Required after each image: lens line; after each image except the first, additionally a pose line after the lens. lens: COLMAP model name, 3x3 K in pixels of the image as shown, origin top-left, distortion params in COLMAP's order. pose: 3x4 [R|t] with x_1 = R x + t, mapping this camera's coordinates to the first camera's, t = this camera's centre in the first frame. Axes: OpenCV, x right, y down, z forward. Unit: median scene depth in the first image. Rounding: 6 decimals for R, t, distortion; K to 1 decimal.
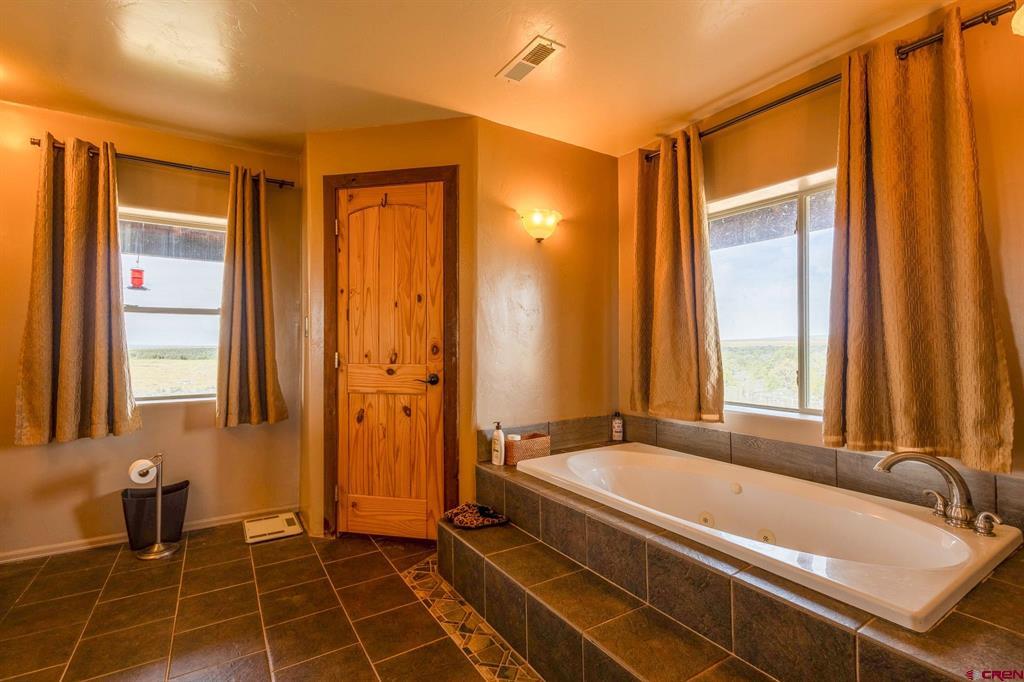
lens RADIAL K [[466.4, 0, 512.9], [0, 466.4, 340.2], [0, 0, 1]] dist [0.008930, -0.002974]
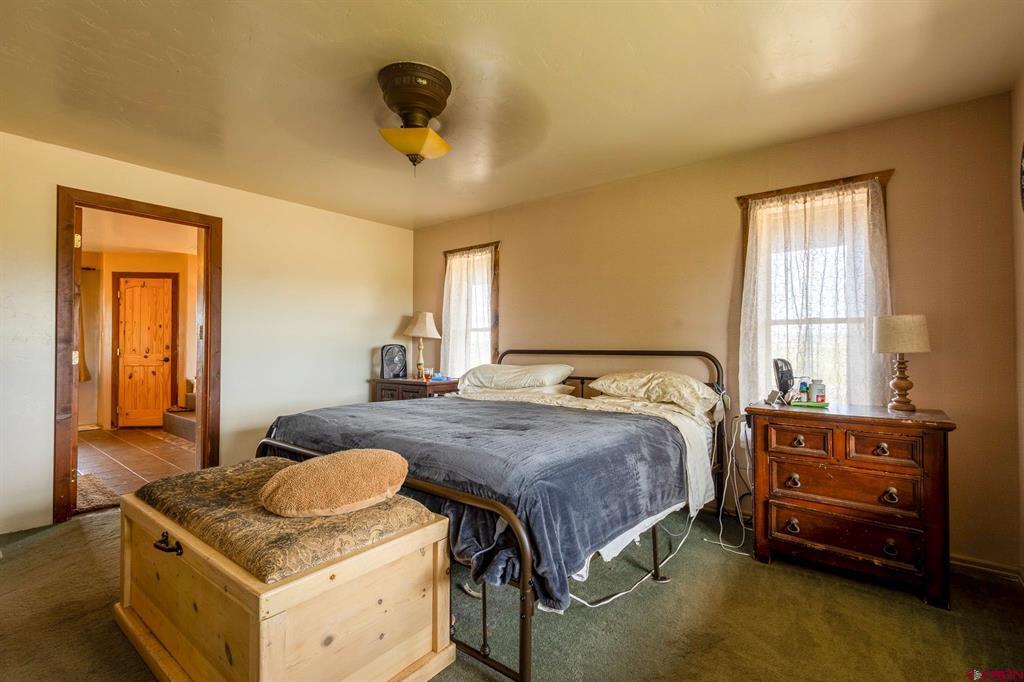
lens RADIAL K [[466.4, 0, 507.1], [0, 466.4, 340.5], [0, 0, 1]] dist [0.008930, -0.002974]
pose [[0.948512, 0.008162, 0.316635, 0.734239], [-0.008437, 0.999964, -0.000504, -0.029789], [-0.316628, -0.002193, 0.948547, -1.864420]]
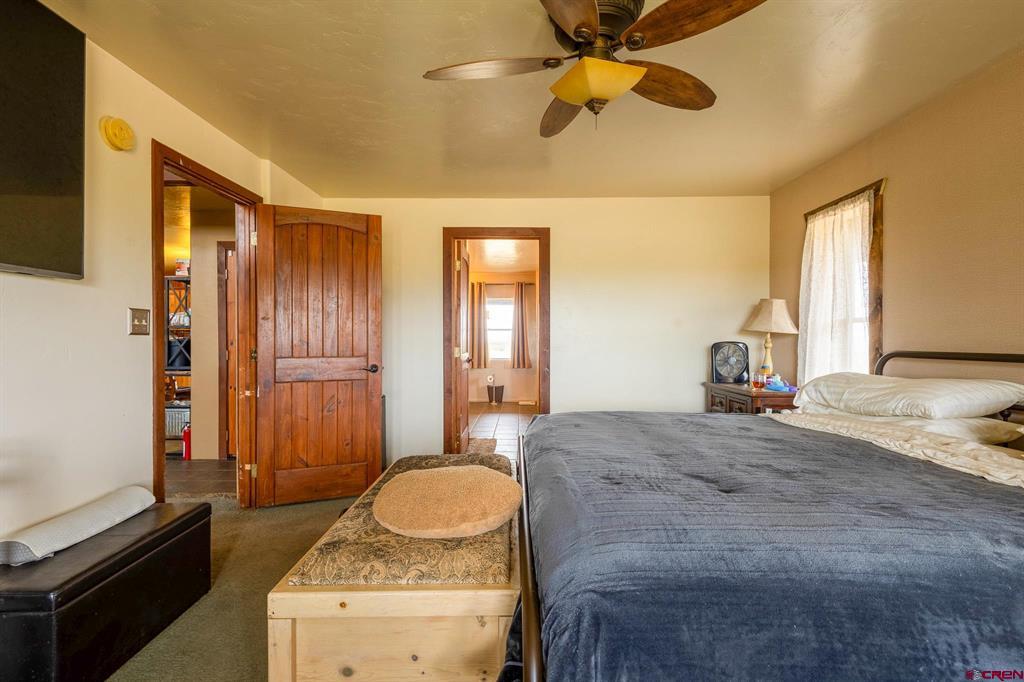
lens RADIAL K [[466.4, 0, 525.2], [0, 466.4, 337.3], [0, 0, 1]] dist [0.008930, -0.002974]
pose [[0.839904, 0.000538, -0.542734, 1.157437], [0.004505, 0.999958, 0.007963, -0.039737], [0.542716, -0.009133, 0.839867, -1.587135]]
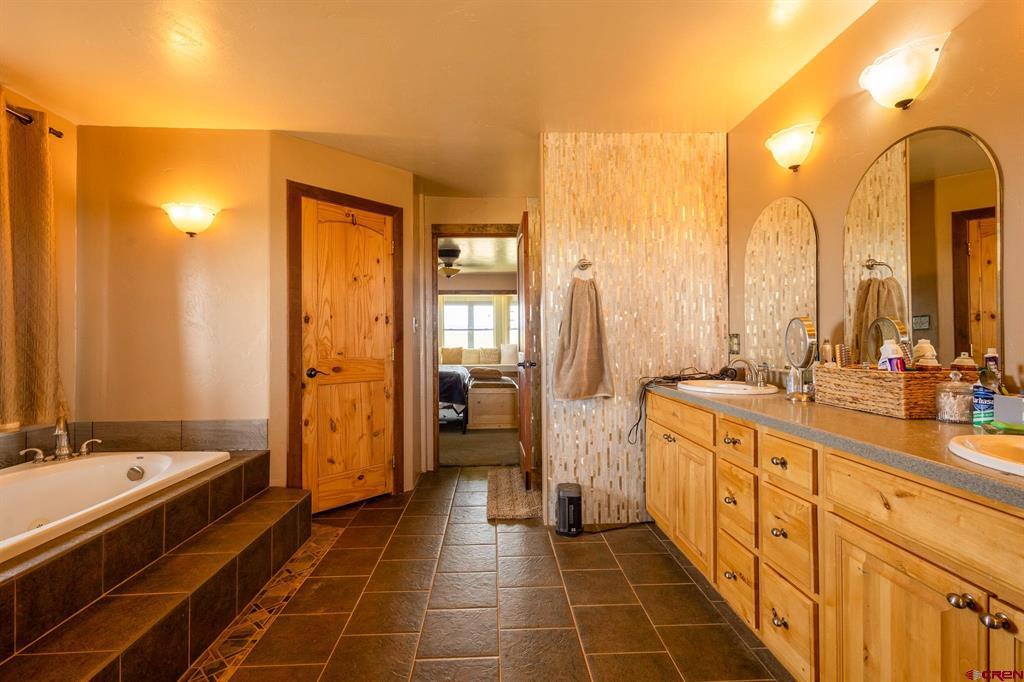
lens RADIAL K [[466.4, 0, 512.5], [0, 466.4, 337.4], [0, 0, 1]] dist [0.008930, -0.002974]
pose [[-0.864963, 0.010397, 0.501728, -0.648868], [0.001627, 0.999838, -0.017915, 0.013917], [-0.501833, -0.014679, -0.864840, 0.941874]]
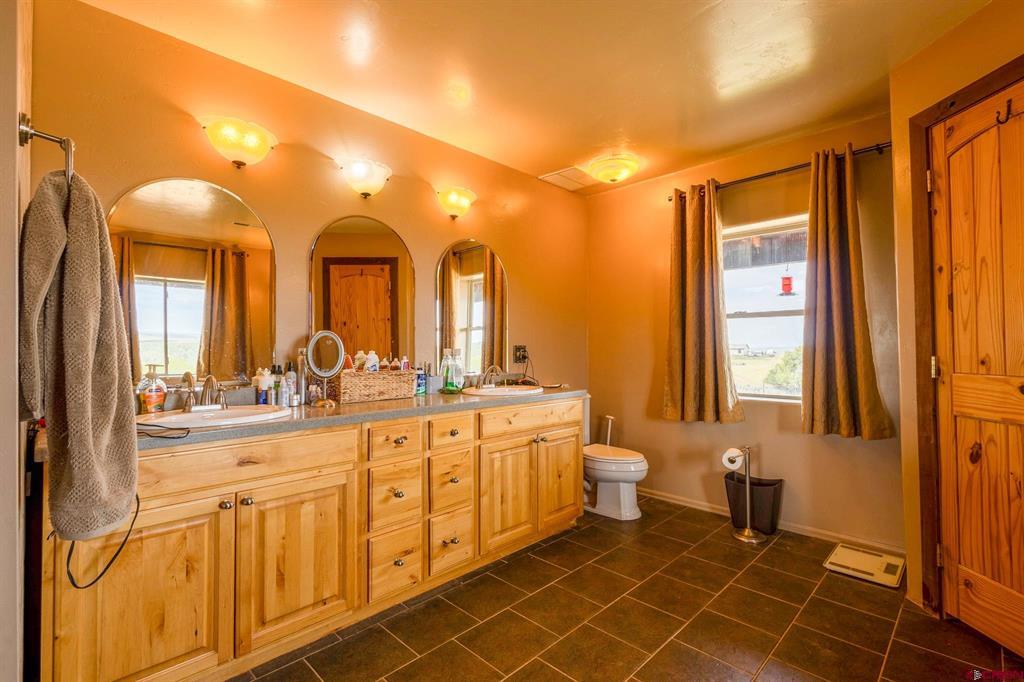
lens RADIAL K [[466.4, 0, 512.2], [0, 466.4, 340.4], [0, 0, 1]] dist [0.008930, -0.002974]
pose [[0.220012, -0.016219, -0.975362, 0.184646], [0.013811, 0.999813, -0.013510, 0.002464], [0.975399, -0.010499, 0.220194, 0.222124]]
